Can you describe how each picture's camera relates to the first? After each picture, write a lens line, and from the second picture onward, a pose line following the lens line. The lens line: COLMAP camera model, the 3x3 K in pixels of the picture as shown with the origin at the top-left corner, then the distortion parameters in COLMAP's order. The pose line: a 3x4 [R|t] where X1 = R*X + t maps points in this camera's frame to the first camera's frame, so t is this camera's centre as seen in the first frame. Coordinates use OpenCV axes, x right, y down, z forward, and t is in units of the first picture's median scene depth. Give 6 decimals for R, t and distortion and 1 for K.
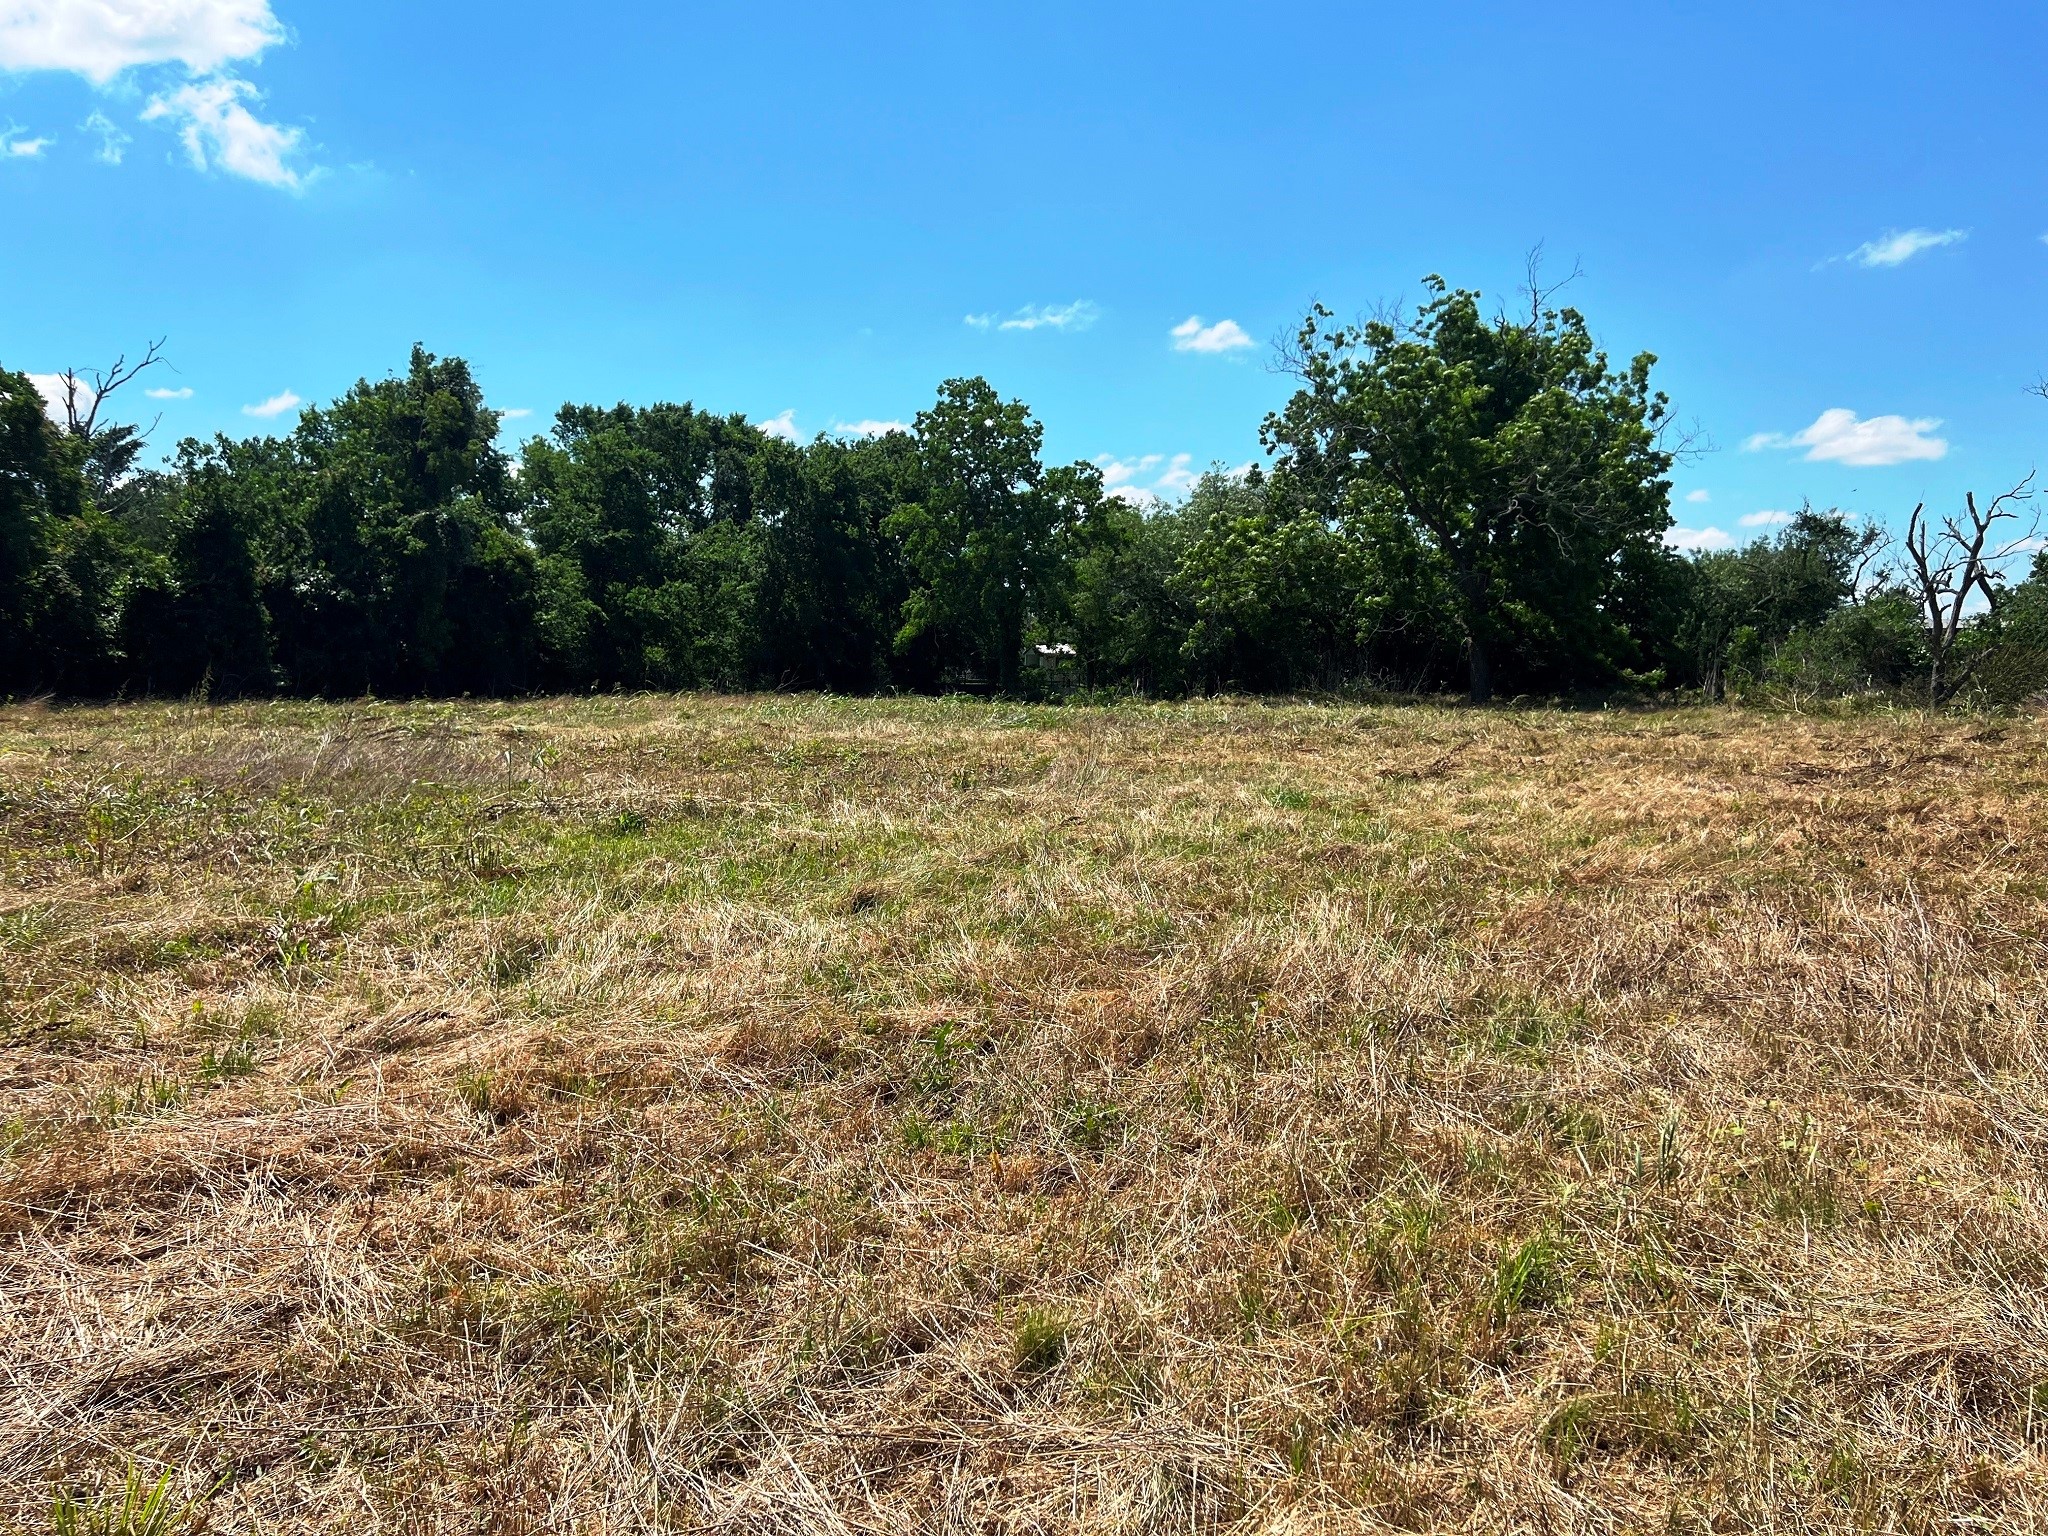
lens RADIAL K [[1525.5, 0, 1023.6], [0, 1525.5, 797.6], [0, 0, 1]] dist [0.083373, -0.125697]
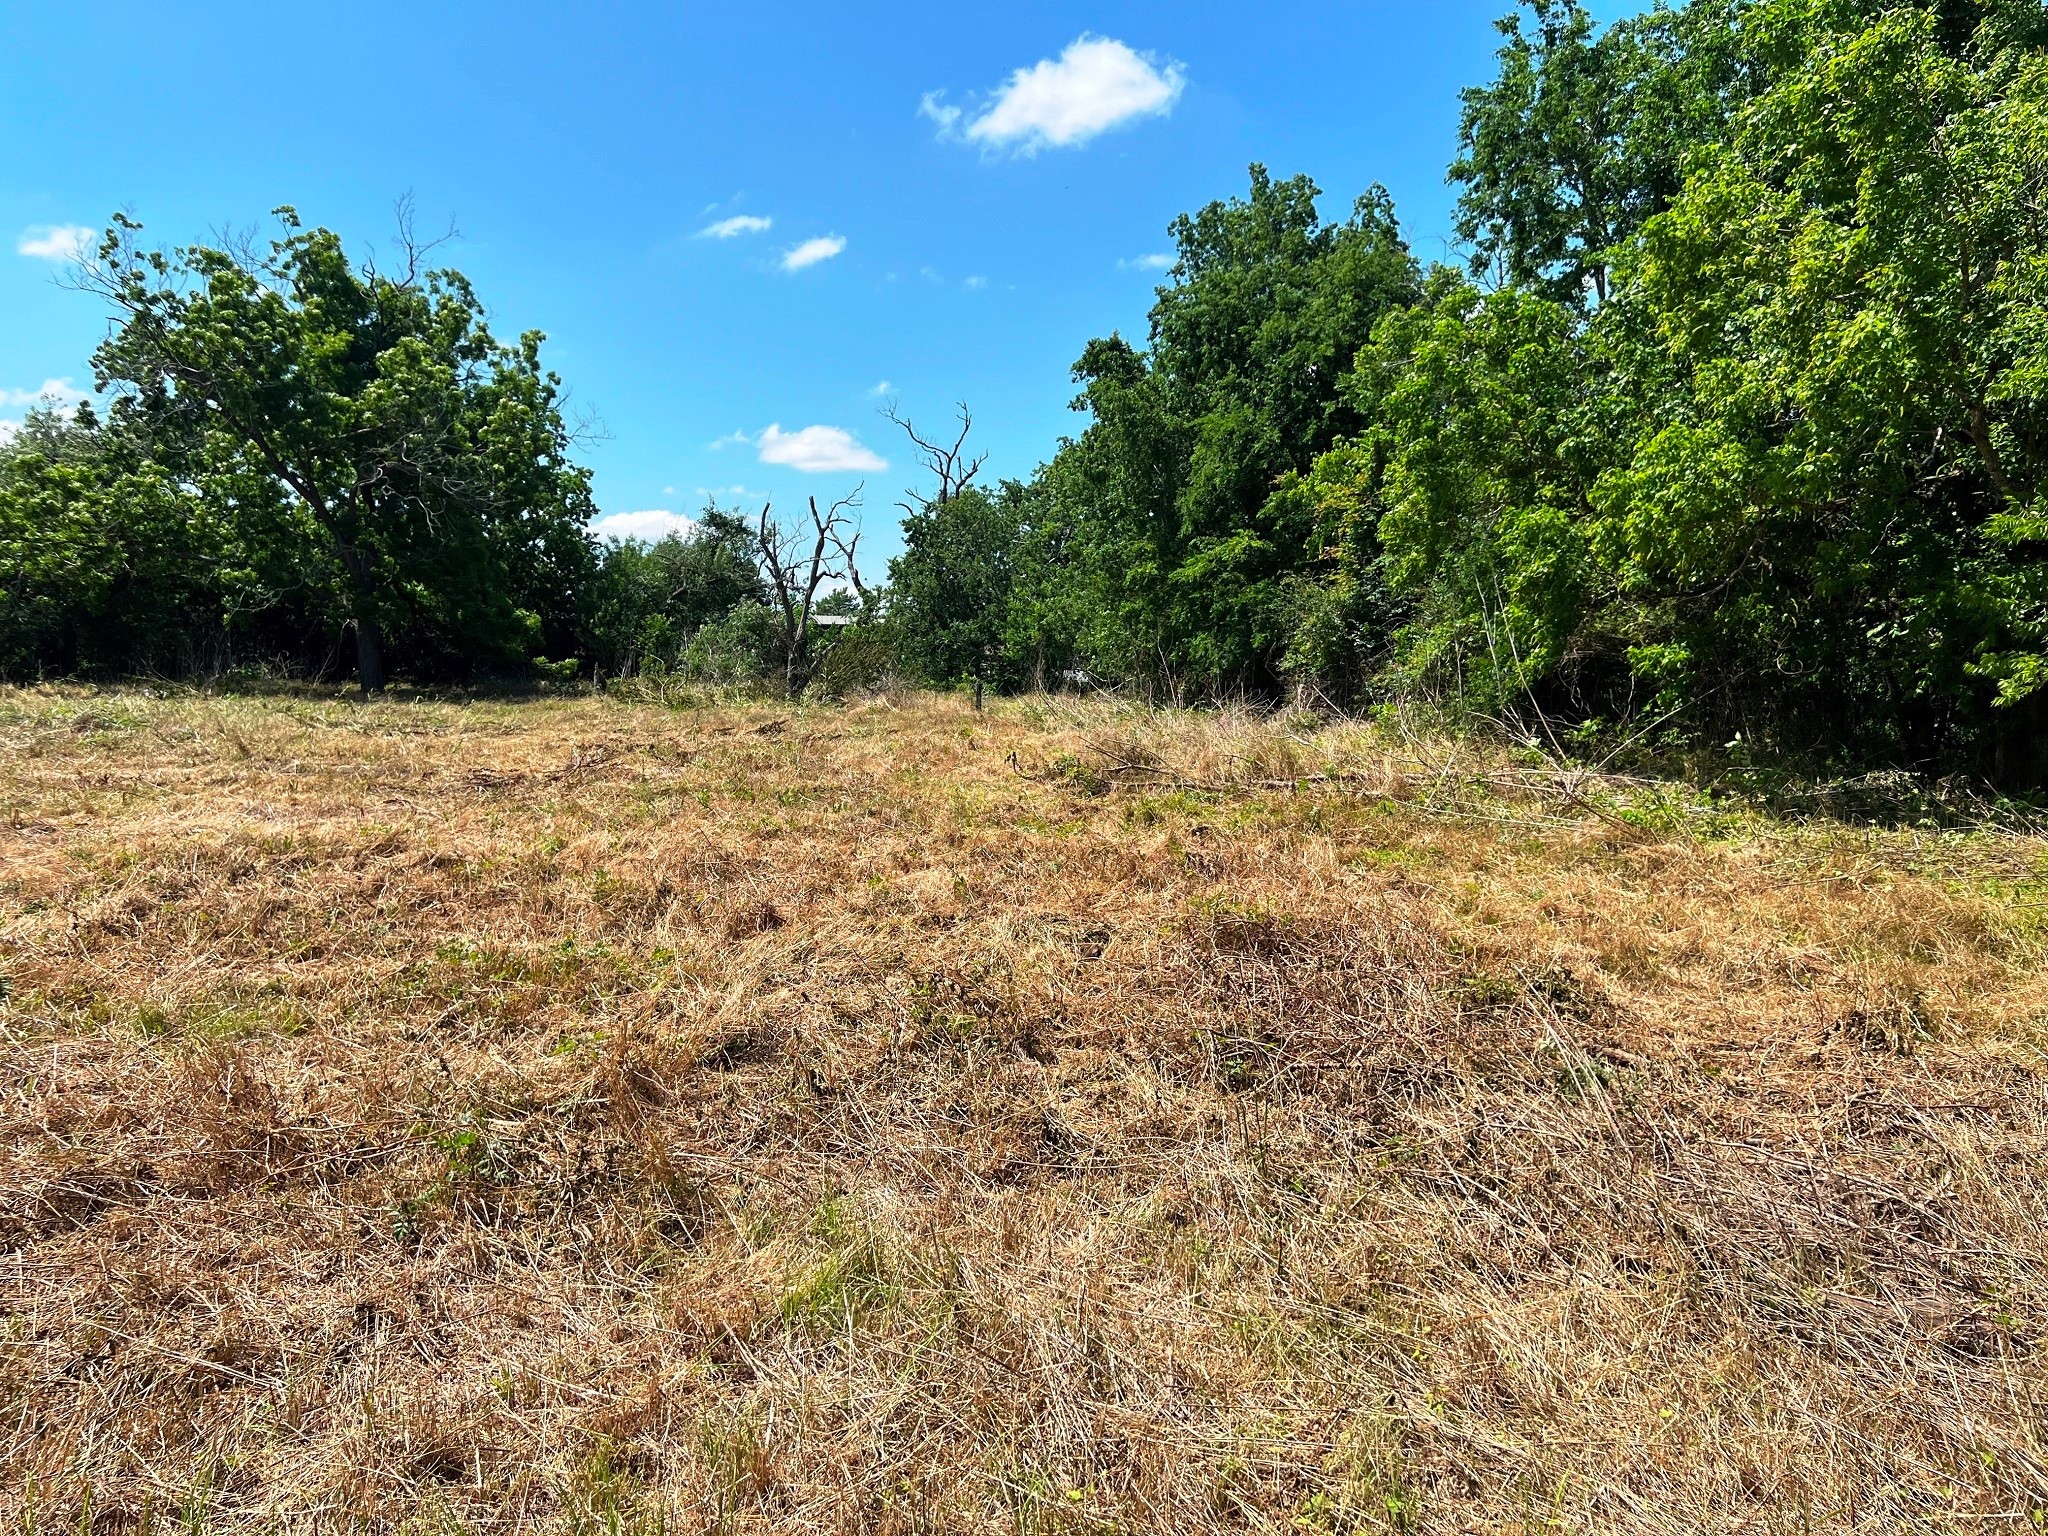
lens RADIAL K [[1545.4, 0, 1024.0], [0, 1545.4, 768.0], [0, 0, 1]] dist [0.103250, -0.148767]
pose [[0.811243, -0.033469, 0.583750, 0.098464], [0.039860, 0.999203, 0.001895, -0.005953], [-0.583348, 0.021731, 0.811931, 0.046863]]
